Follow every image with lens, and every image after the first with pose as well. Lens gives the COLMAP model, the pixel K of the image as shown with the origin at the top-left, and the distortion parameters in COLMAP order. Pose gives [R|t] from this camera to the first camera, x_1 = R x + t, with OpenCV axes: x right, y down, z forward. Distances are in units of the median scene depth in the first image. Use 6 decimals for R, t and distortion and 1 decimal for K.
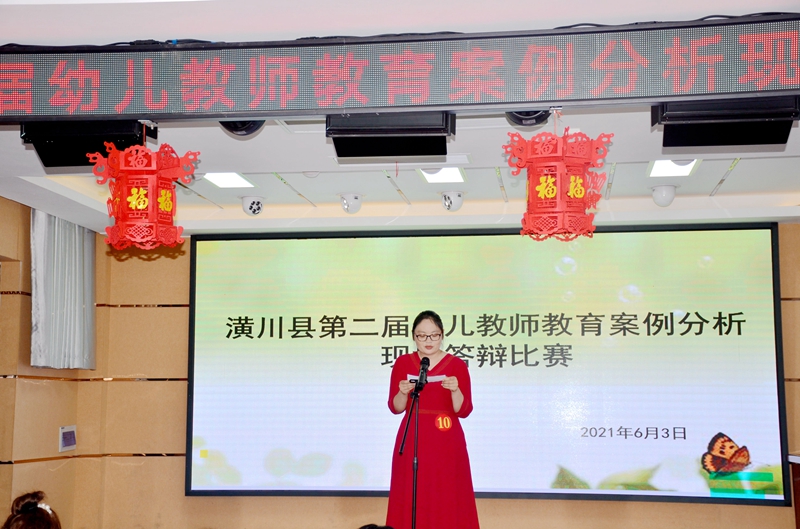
lens RADIAL K [[1271.1, 0, 397.4], [0, 1271.1, 279.0], [0, 0, 1]] dist [0.274468, 0.000000]
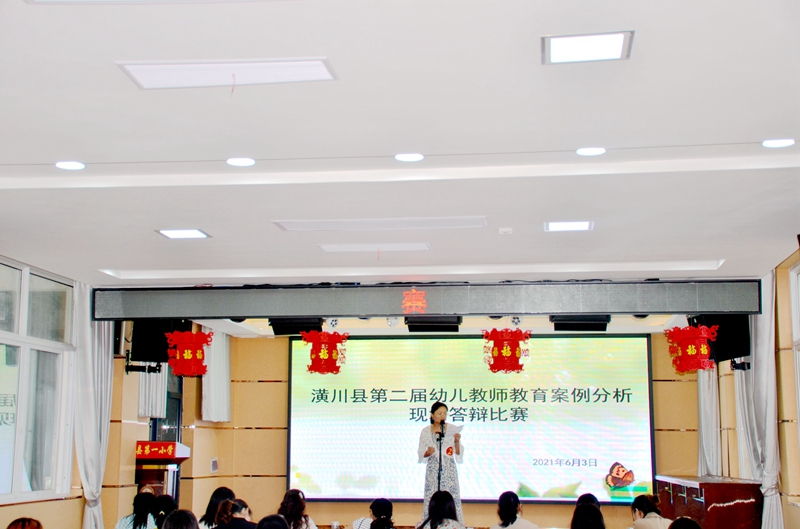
lens RADIAL K [[1271.1, 0, 400.8], [0, 1271.1, 283.6], [0, 0, 1]] dist [0.274468, 0.000000]
pose [[0.999890, 0.003577, 0.014398, -0.048248], [-0.003208, 0.999668, -0.025558, -0.063917], [-0.014484, 0.025509, 0.999570, -0.620056]]
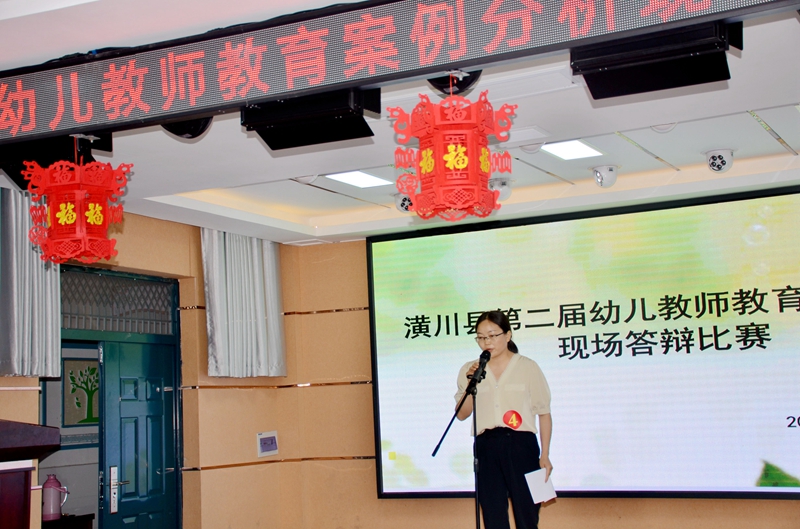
lens RADIAL K [[1271.1, 0, 384.6], [0, 1271.1, 269.4], [0, 0, 1]] dist [0.274468, 0.000000]
pose [[0.947350, -0.079180, -0.310256, 0.167449], [0.078227, 0.996815, -0.015532, 0.007520], [0.310498, -0.009557, 0.950526, 0.062497]]
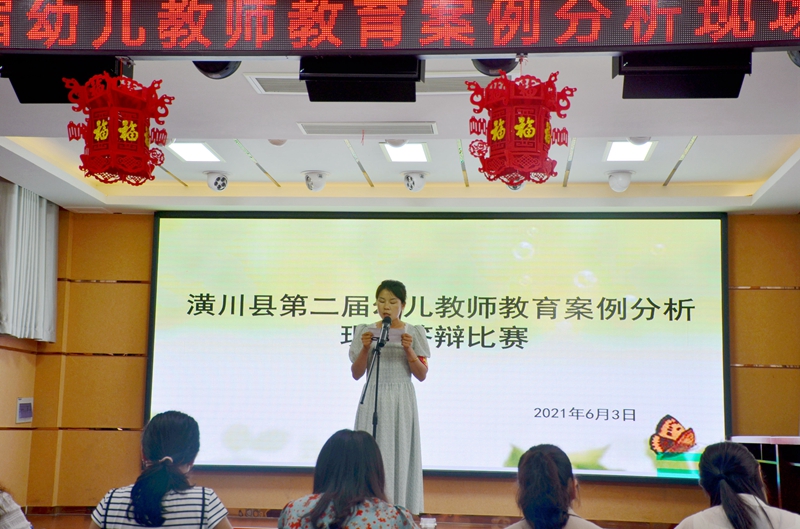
lens RADIAL K [[1271.1, 0, 397.6], [0, 1271.1, 280.0], [0, 0, 1]] dist [0.274468, 0.000000]
pose [[0.999046, 0.025395, 0.035539, -0.004780], [-0.024799, 0.999546, -0.017129, 0.033638], [-0.035958, 0.016231, 0.999221, -0.017287]]
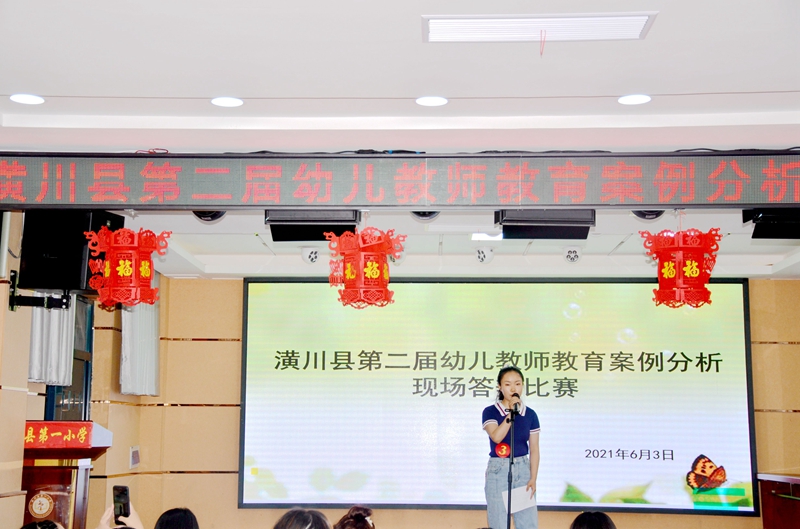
lens RADIAL K [[1271.1, 0, 404.6], [0, 1271.1, 278.1], [0, 0, 1]] dist [0.274468, 0.000000]
pose [[0.994108, 0.018372, 0.106821, -0.148148], [-0.016266, 0.999657, -0.020549, -0.013912], [-0.107162, 0.018690, 0.994066, -0.149644]]
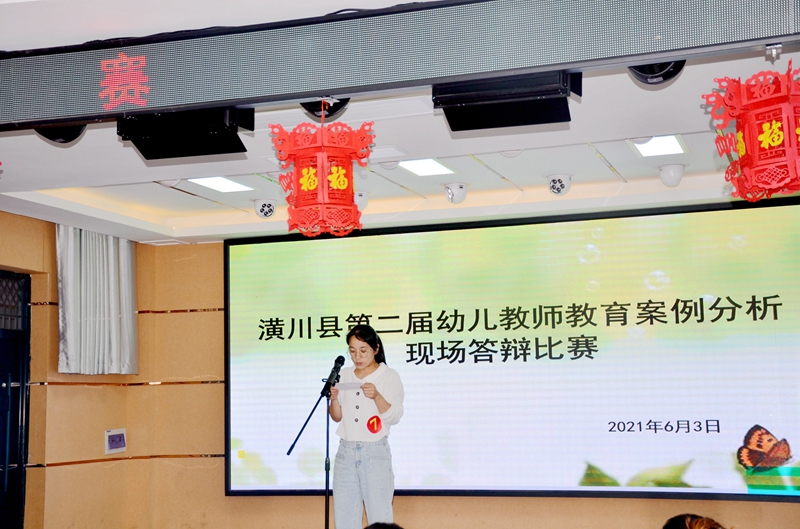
lens RADIAL K [[1271.1, 0, 388.1], [0, 1271.1, 276.7], [0, 0, 1]] dist [0.274468, 0.000000]
pose [[0.980489, -0.041689, -0.192100, 0.169766], [0.041985, 0.999115, -0.002535, 0.003079], [0.192036, -0.005580, 0.981372, 0.028454]]
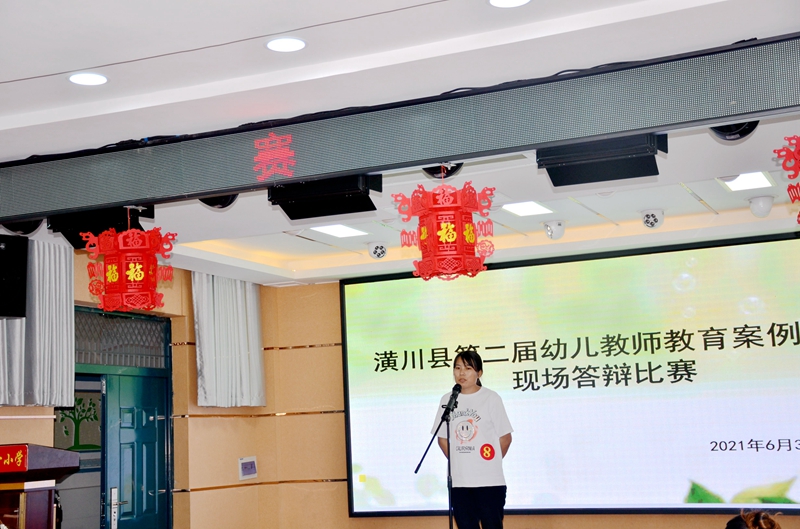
lens RADIAL K [[1271.1, 0, 386.1], [0, 1271.1, 276.3], [0, 0, 1]] dist [0.274468, 0.000000]
pose [[0.961213, -0.078991, -0.264253, 0.177094], [0.073564, 0.996827, -0.030390, -0.001275], [0.265815, 0.009771, 0.963974, -0.050680]]
